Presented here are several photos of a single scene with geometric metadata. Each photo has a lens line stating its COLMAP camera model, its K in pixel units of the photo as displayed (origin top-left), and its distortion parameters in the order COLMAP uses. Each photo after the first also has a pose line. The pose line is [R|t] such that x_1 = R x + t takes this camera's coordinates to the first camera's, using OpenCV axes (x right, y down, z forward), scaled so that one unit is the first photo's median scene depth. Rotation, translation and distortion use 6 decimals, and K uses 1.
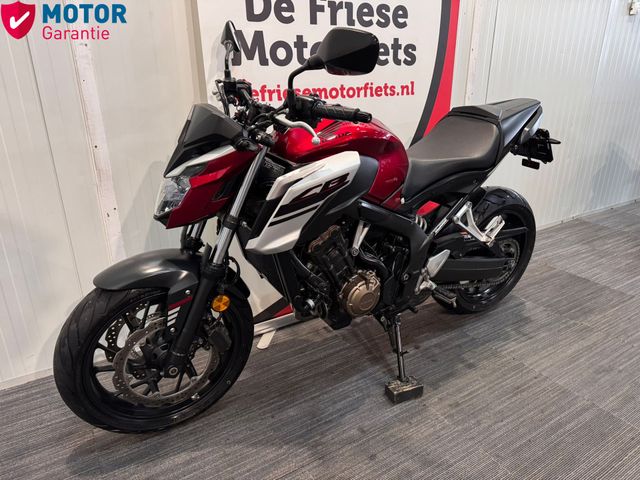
lens RADIAL K [[447.9, 0, 320.0], [0, 447.9, 240.0], [0, 0, 1]] dist [0.127178, -0.241047]
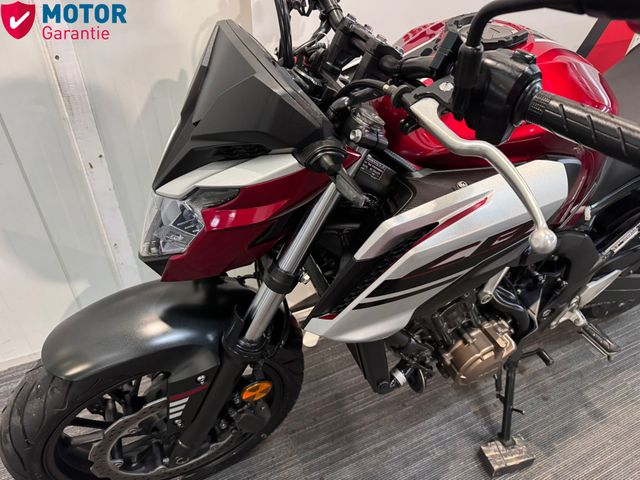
lens RADIAL K [[458.4, 0, 319.4], [0, 458.4, 241.6], [0, 0, 1]] dist [0.002239, -0.005020]
pose [[0.992138, 0.107719, -0.063708, -0.092000], [-0.082006, 0.944118, 0.319244, -0.186201], [0.094537, -0.311509, 0.945529, 0.383078]]
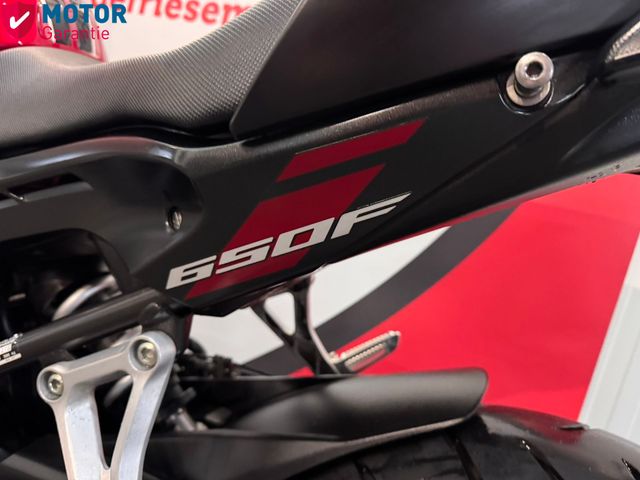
lens RADIAL K [[461.2, 0, 320.0], [0, 461.2, 240.0], [0, 0, 1]] dist [-0.002411, -0.008181]
pose [[0.621759, 0.254744, -0.740622, 0.491496], [-0.491412, 0.863217, -0.115634, -0.126218], [0.609861, 0.435847, 0.661897, 0.914018]]
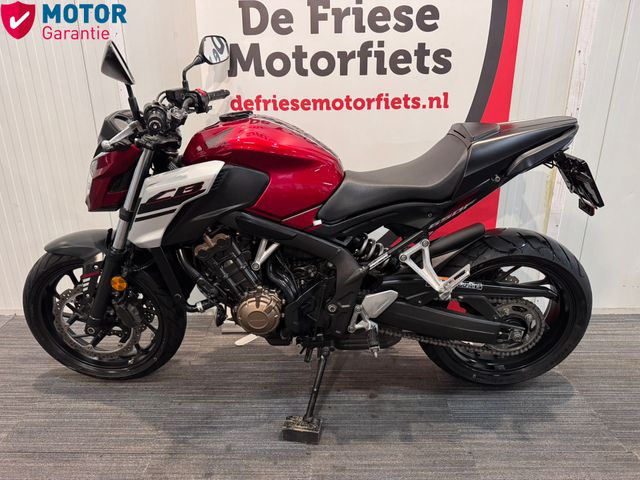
lens RADIAL K [[447.9, 0, 320.0], [0, 447.9, 240.0], [0, 0, 1]] dist [0.127178, -0.241047]
pose [[0.838618, 0.173050, -0.516501, 0.594585], [-0.184508, 0.982386, 0.029566, -0.072273], [0.512520, 0.070504, 0.855776, 0.207807]]
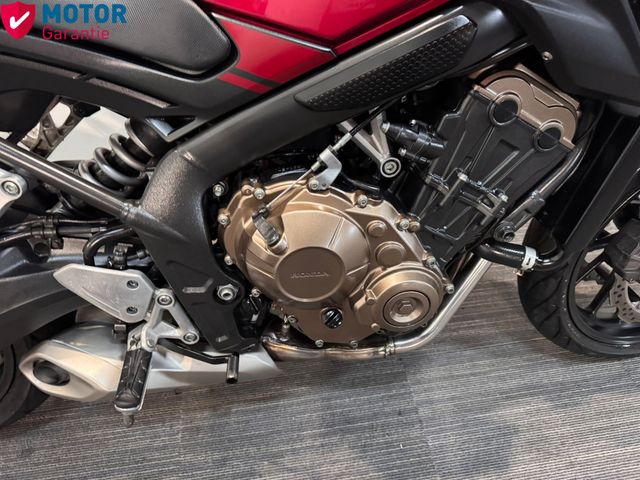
lens RADIAL K [[458.4, 0, 319.4], [0, 458.4, 241.6], [0, 0, 1]] dist [0.002239, -0.005020]
pose [[0.918267, 0.301176, -0.257059, 0.472131], [-0.155452, 0.871284, 0.465509, -0.128682], [0.364171, -0.387501, 0.846890, 0.581164]]
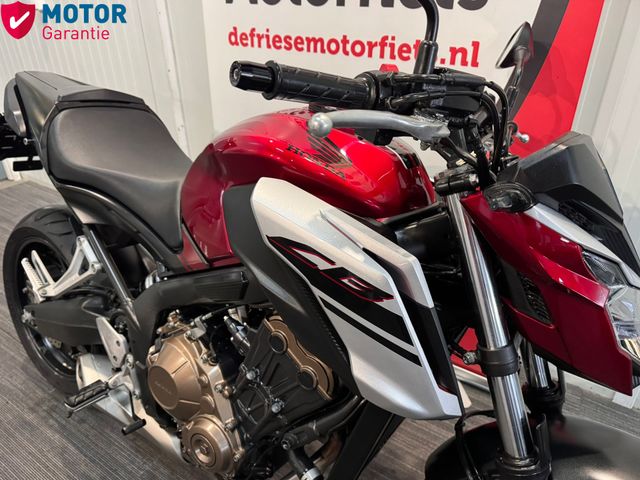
lens RADIAL K [[461.2, 0, 320.0], [0, 461.2, 240.0], [0, 0, 1]] dist [-0.002411, -0.008181]
pose [[0.417085, 0.447240, -0.791212, 0.790646], [-0.314561, 0.887779, 0.336005, -0.321923], [0.852697, 0.108742, 0.510963, 0.719600]]
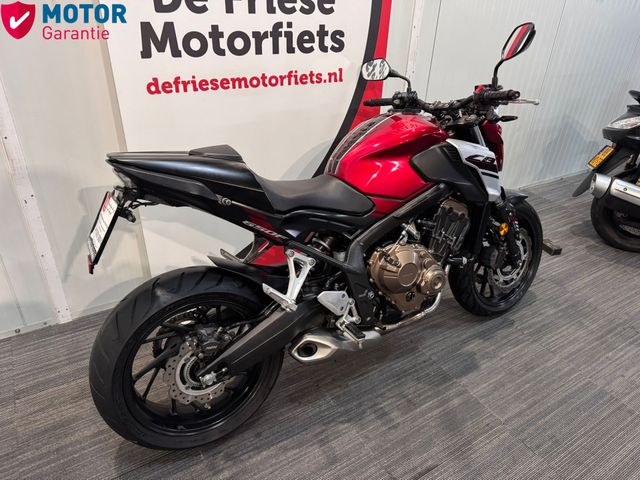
lens RADIAL K [[447.9, 0, 320.0], [0, 447.9, 240.0], [0, 0, 1]] dist [0.127178, -0.241047]
pose [[0.998989, 0.041026, 0.018395, 0.187700], [-0.043433, 0.986327, 0.158974, -0.161819], [-0.011622, -0.159612, 0.987111, -0.048964]]
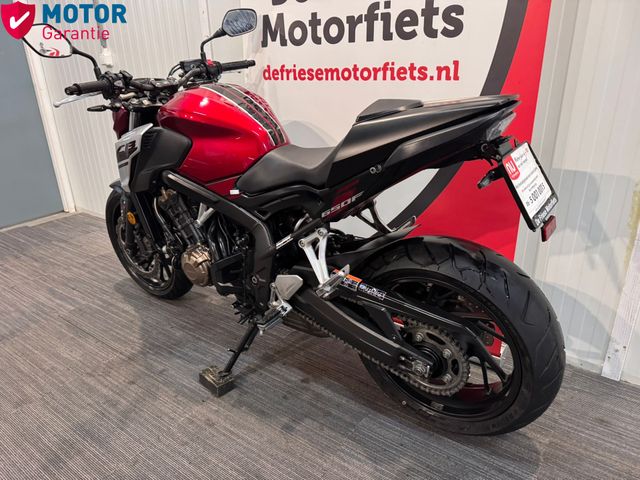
lens RADIAL K [[452.2, 0, 316.2], [0, 452.2, 239.3], [0, 0, 1]] dist [0.059204, -0.088955]
pose [[0.371929, 0.338003, -0.864536, 0.975357], [-0.301352, 0.924871, 0.231948, -0.236871], [0.877984, 0.174262, 0.445844, 0.671857]]
